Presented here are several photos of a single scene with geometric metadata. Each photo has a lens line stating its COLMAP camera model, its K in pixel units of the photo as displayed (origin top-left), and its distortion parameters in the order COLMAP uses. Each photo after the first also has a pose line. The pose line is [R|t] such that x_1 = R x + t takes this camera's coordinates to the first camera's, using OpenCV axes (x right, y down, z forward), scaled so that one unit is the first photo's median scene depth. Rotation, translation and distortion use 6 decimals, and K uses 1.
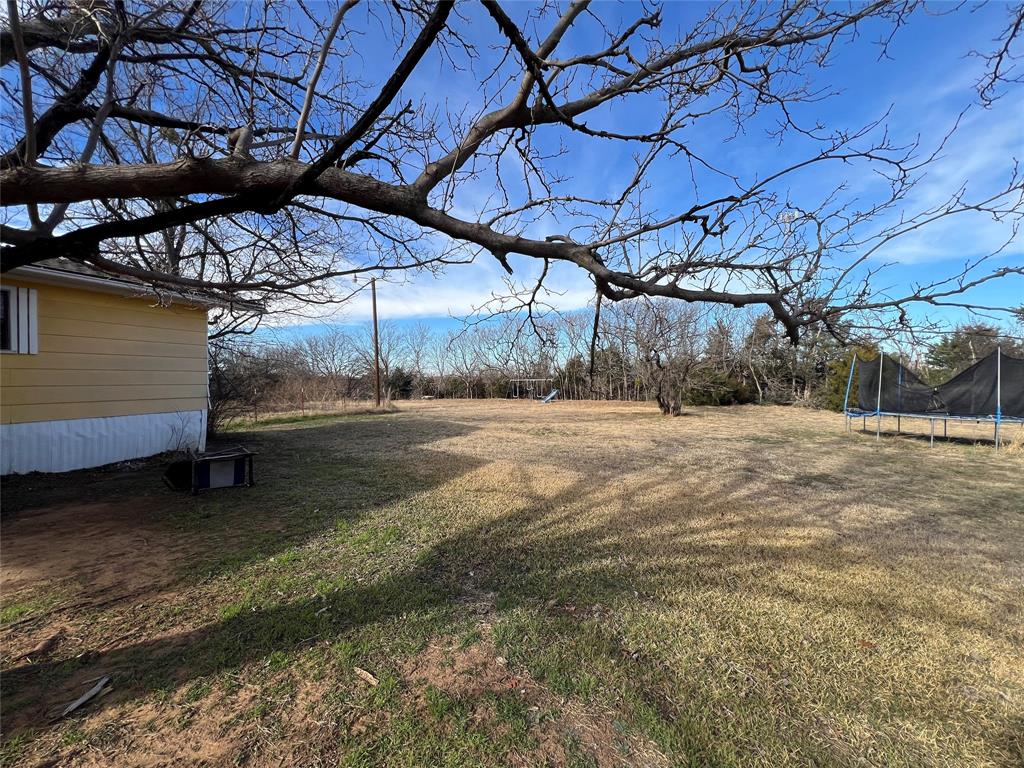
lens RADIAL K [[410.8, 0, 511.9], [0, 410.8, 382.1], [0, 0, 1]] dist [0.000768, 0.000073]
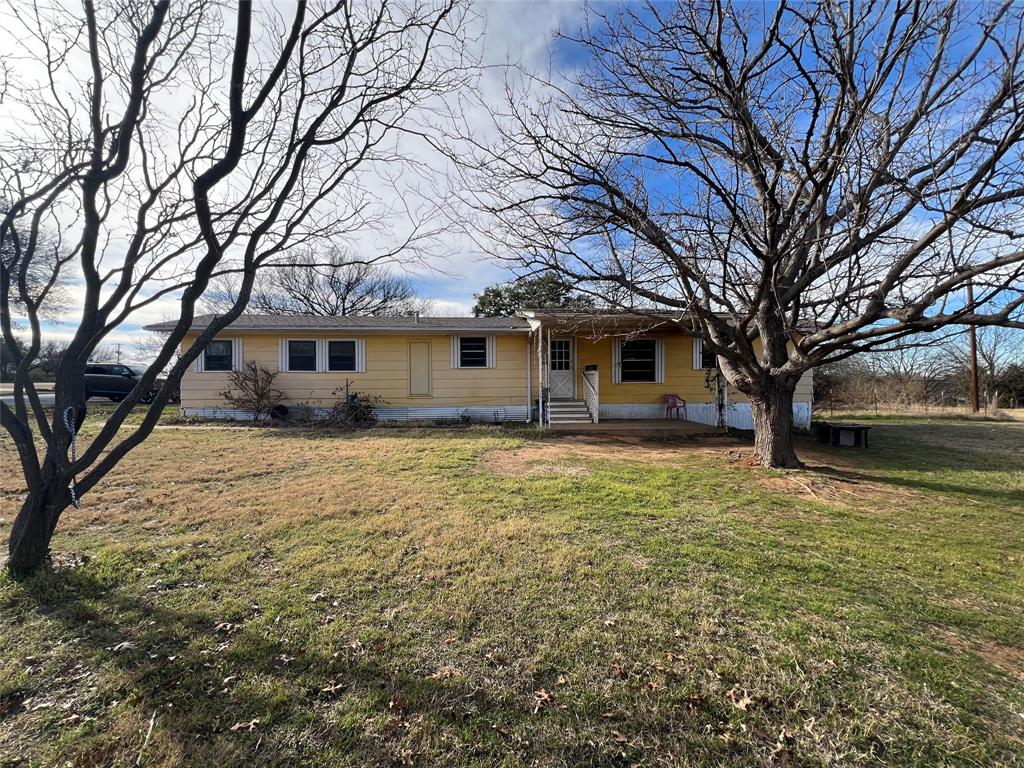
lens RADIAL K [[410.8, 0, 511.7], [0, 410.8, 382.5], [0, 0, 1]] dist [0.000768, 0.000073]
pose [[0.399922, 0.004693, -0.916537, 0.067981], [-0.005278, 0.999982, 0.002818, -0.000941], [0.916534, 0.003710, 0.399940, -0.215361]]
